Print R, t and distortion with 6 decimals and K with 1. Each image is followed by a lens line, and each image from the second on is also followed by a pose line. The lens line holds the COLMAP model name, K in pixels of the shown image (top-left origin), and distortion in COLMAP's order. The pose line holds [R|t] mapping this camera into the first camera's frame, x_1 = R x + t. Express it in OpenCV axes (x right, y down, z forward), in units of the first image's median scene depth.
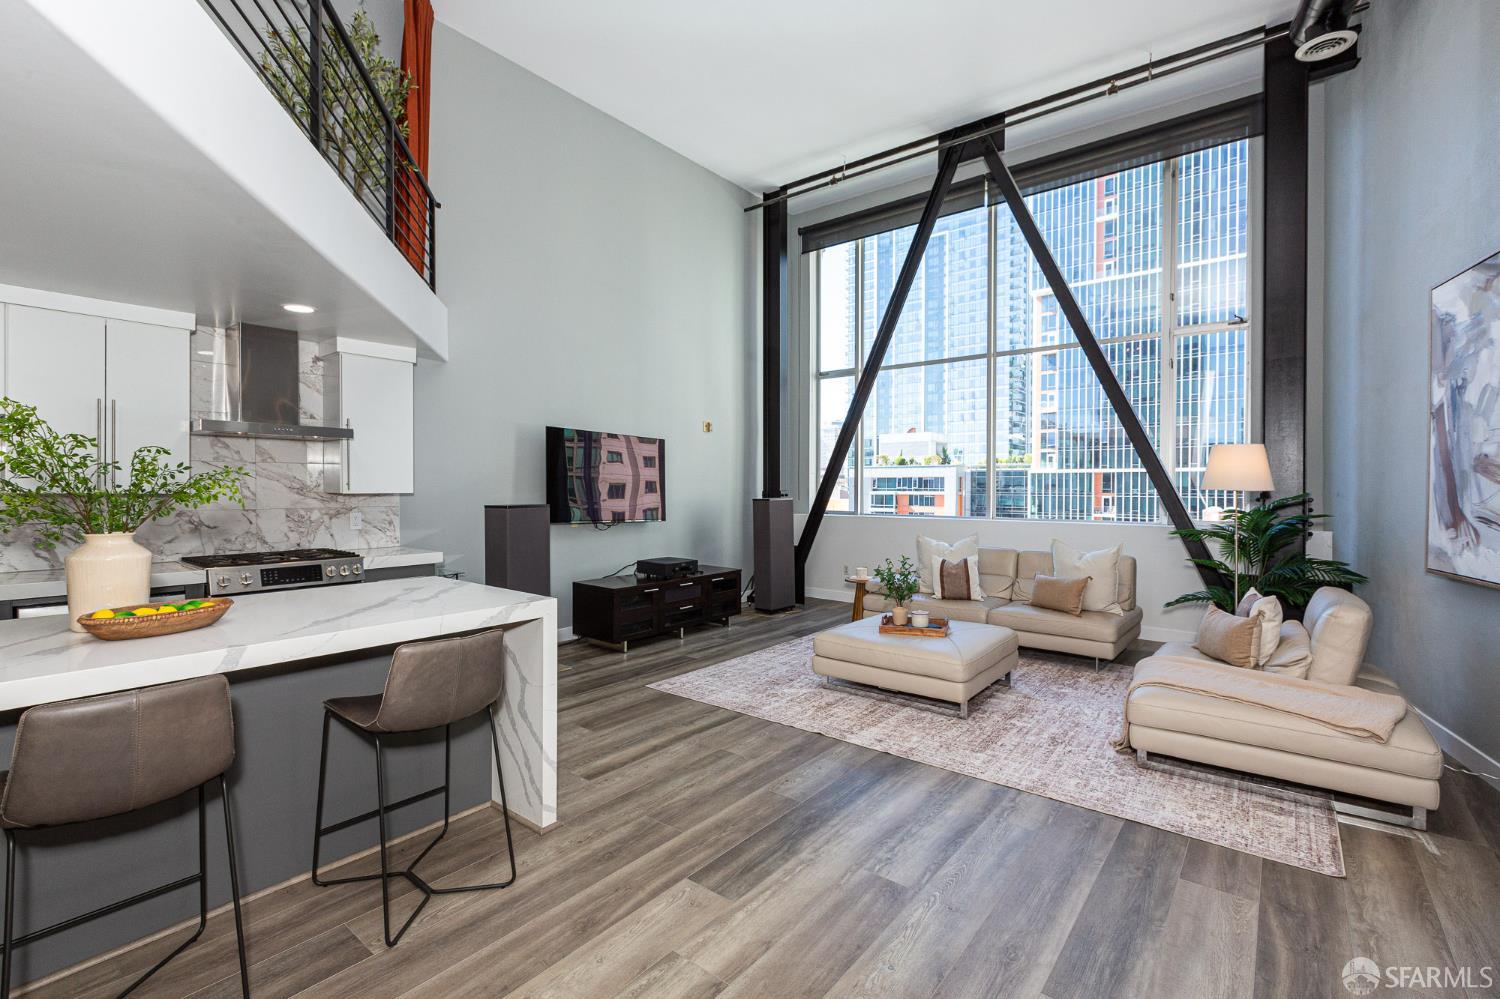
lens RADIAL K [[662.8, 0, 746.2], [0, 662.8, 494.9], [0, 0, 1]] dist [0.003873, 0.000356]
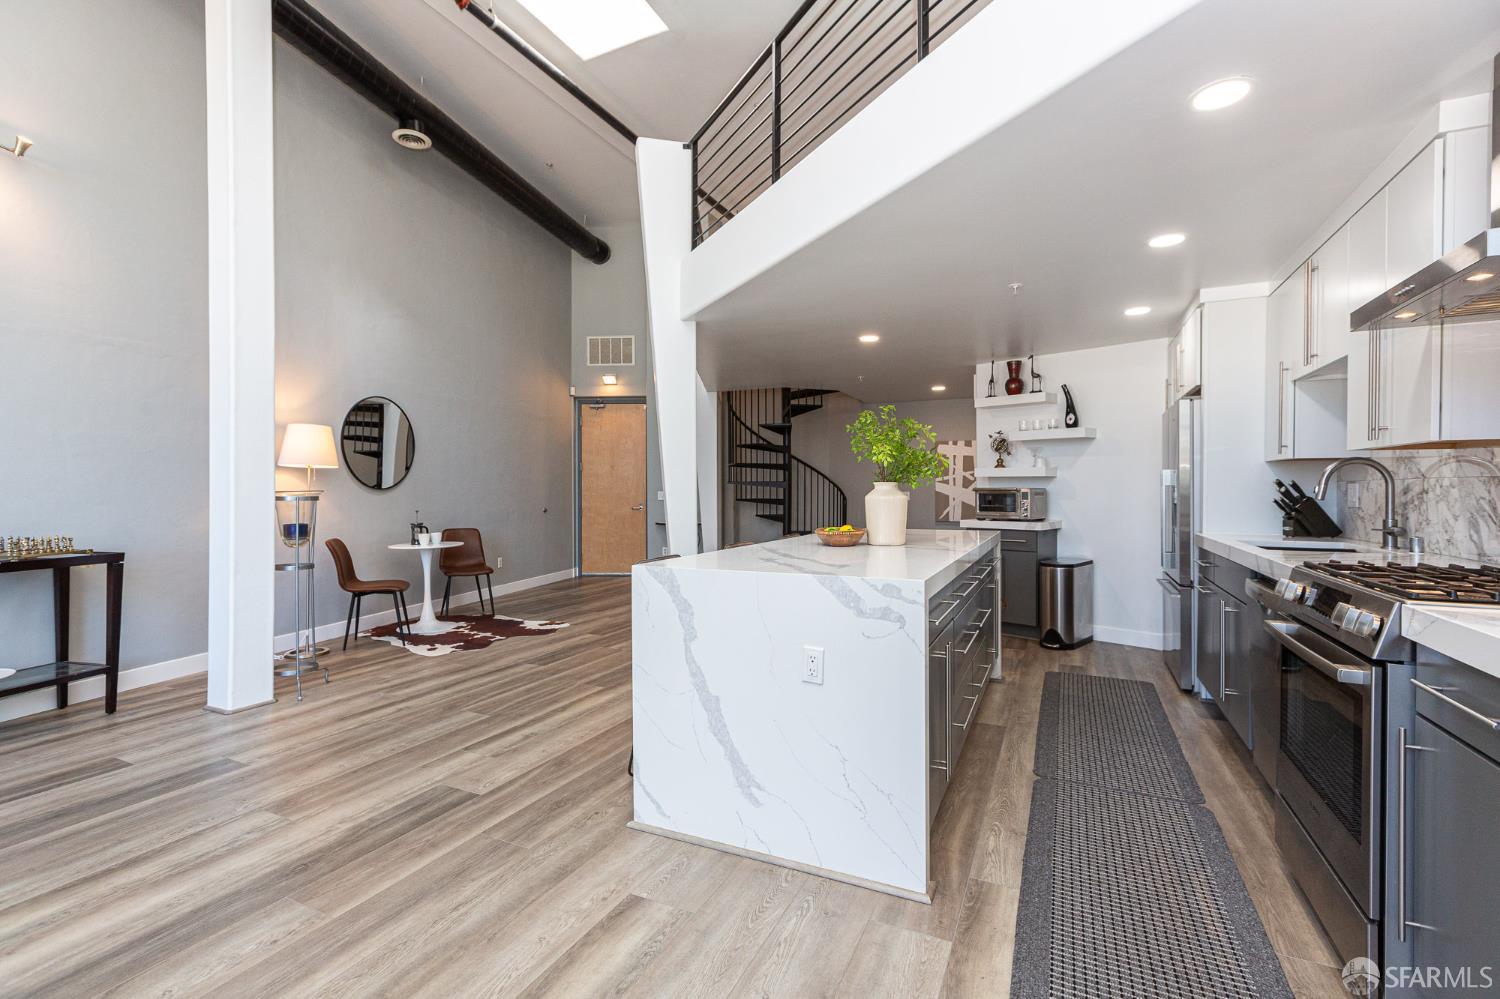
lens RADIAL K [[680.8, 0, 750.0], [0, 680.8, 493.6], [0, 0, 1]] dist [0.004652, 0.000218]
pose [[-0.971629, -0.000548, -0.236511, -0.125846], [-0.004061, 0.999889, 0.014366, 0.027103], [0.236477, 0.014919, -0.971523, 1.079748]]
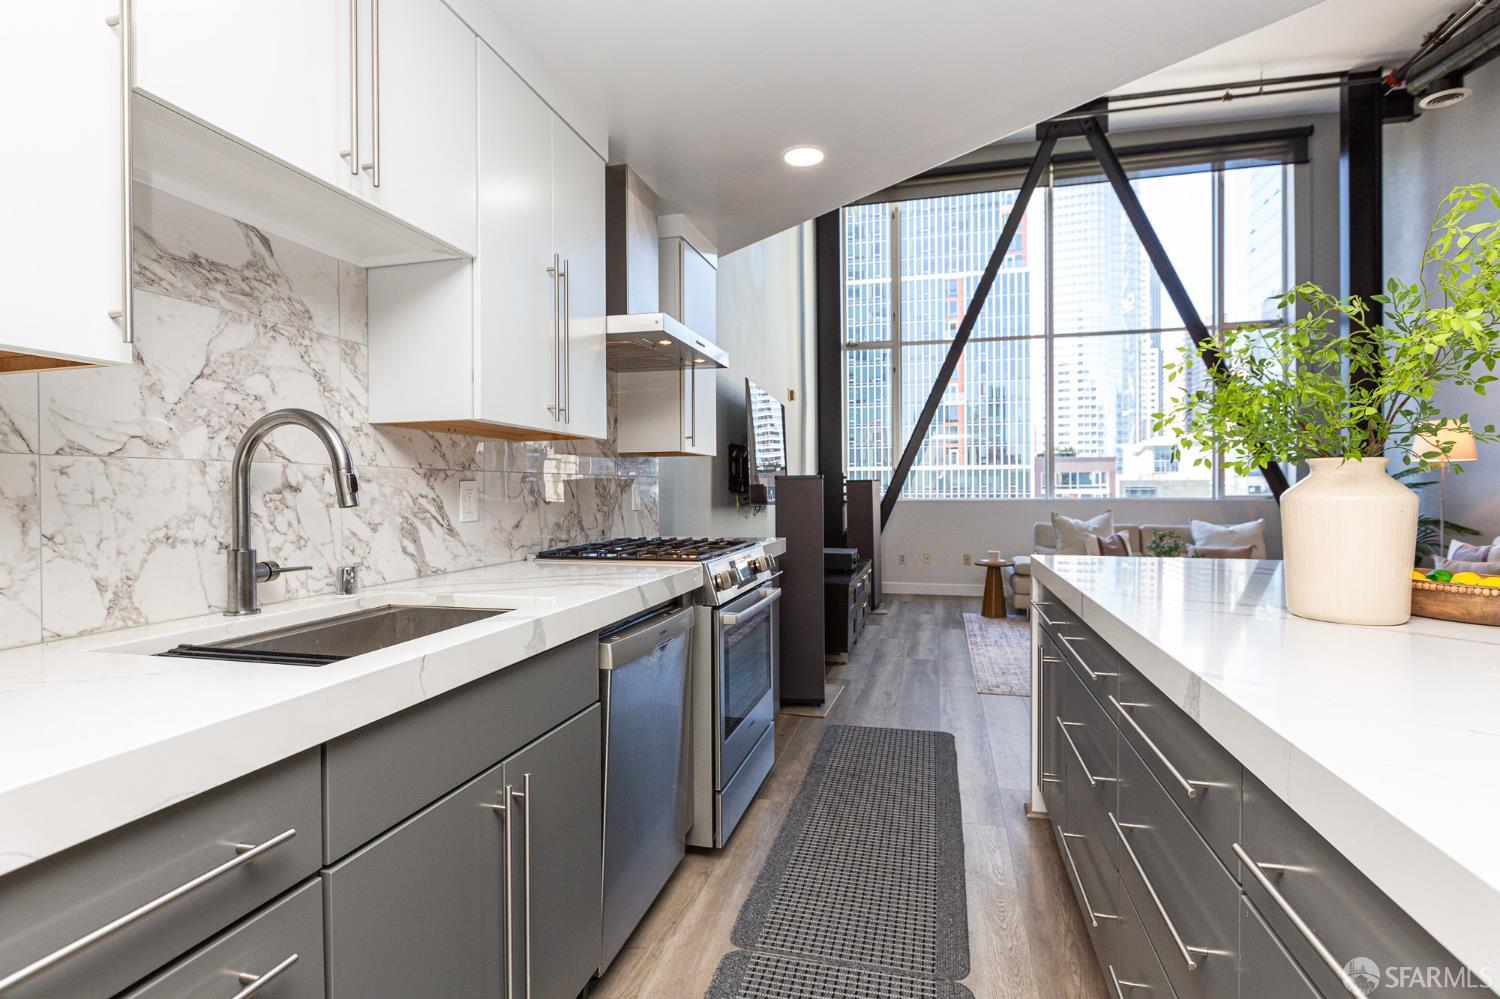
lens RADIAL K [[729.4, 0, 756.3], [0, 729.4, 491.7], [0, 0, 1]] dist [-0.001967, 0.000223]
pose [[0.910208, -0.008630, 0.414062, -0.753677], [0.011215, 0.999930, -0.003812, 0.036656], [-0.414000, 0.008114, 0.910241, 0.274632]]
